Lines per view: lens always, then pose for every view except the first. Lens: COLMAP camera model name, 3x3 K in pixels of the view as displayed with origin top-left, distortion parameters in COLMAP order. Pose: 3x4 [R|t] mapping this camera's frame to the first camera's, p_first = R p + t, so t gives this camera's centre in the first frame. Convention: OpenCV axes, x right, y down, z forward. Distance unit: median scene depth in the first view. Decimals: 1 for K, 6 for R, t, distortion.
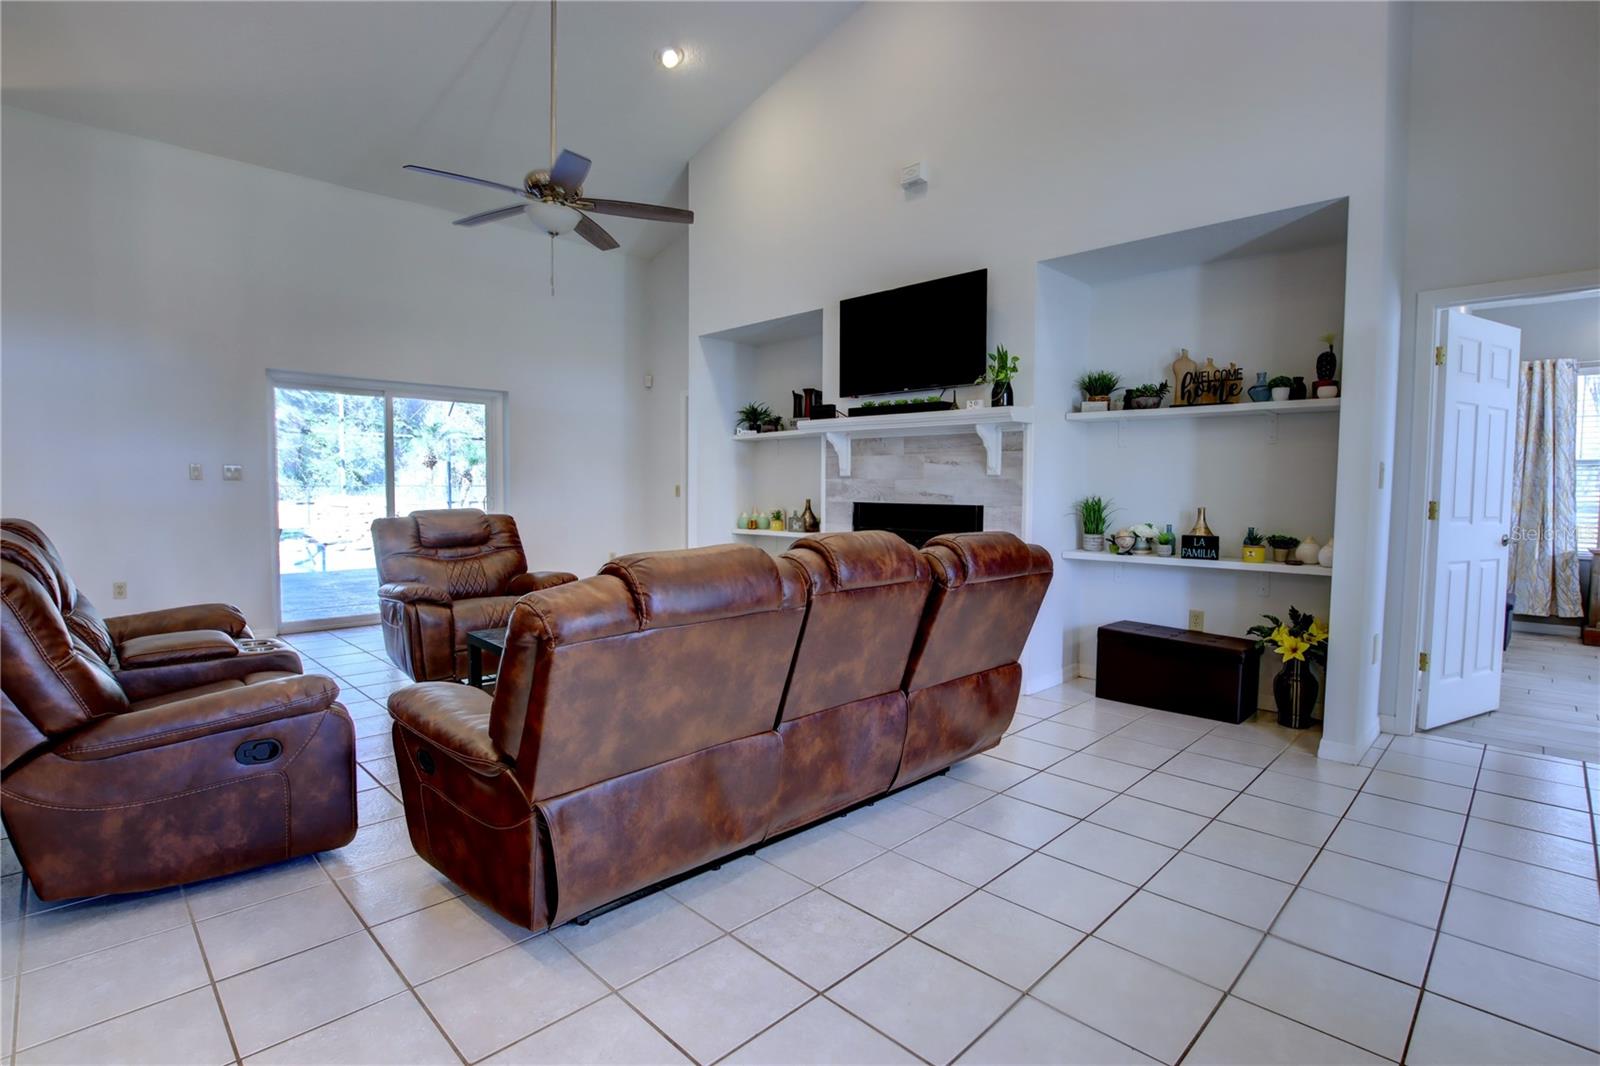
lens RADIAL K [[751.8, 0, 821.1], [0, 751.8, 534.1], [0, 0, 1]] dist [-0.036569, 0.004592]
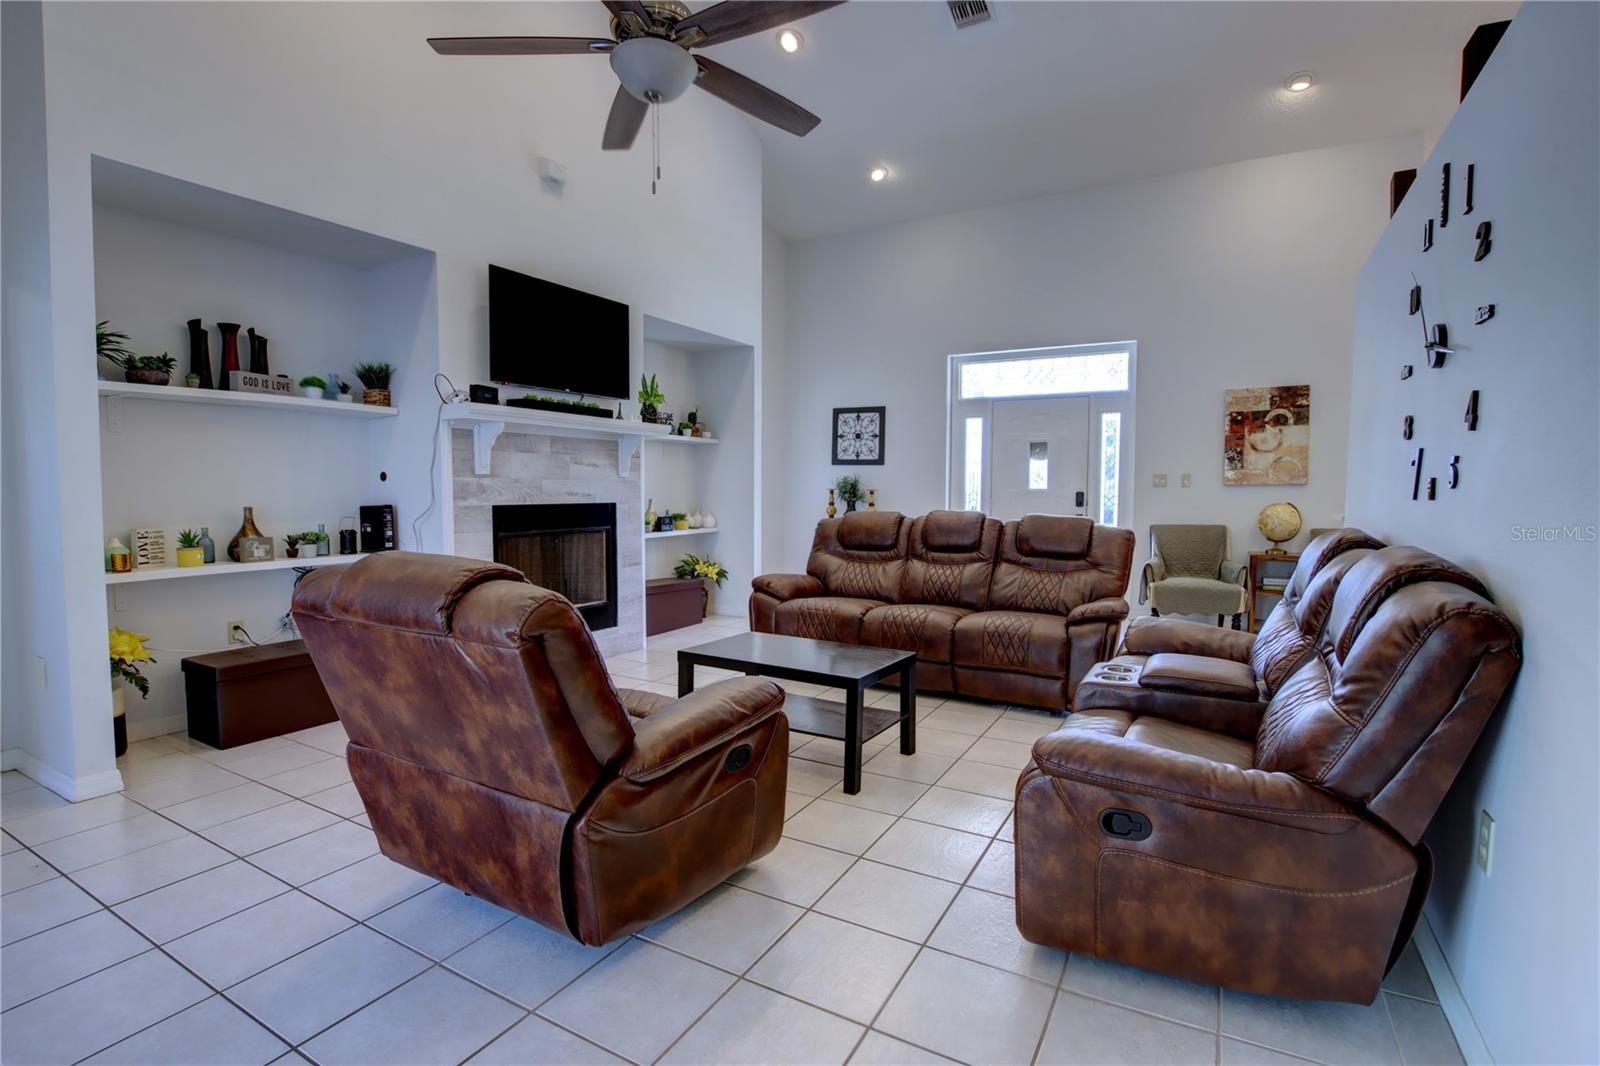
lens RADIAL K [[751.8, 0, 815.5], [0, 751.8, 532.7], [0, 0, 1]] dist [-0.036569, 0.004592]
pose [[-0.263578, -0.068214, 0.962223, -1.030711], [0.050599, 0.995146, 0.084408, -0.076362], [-0.963310, 0.070936, -0.258847, 1.031337]]
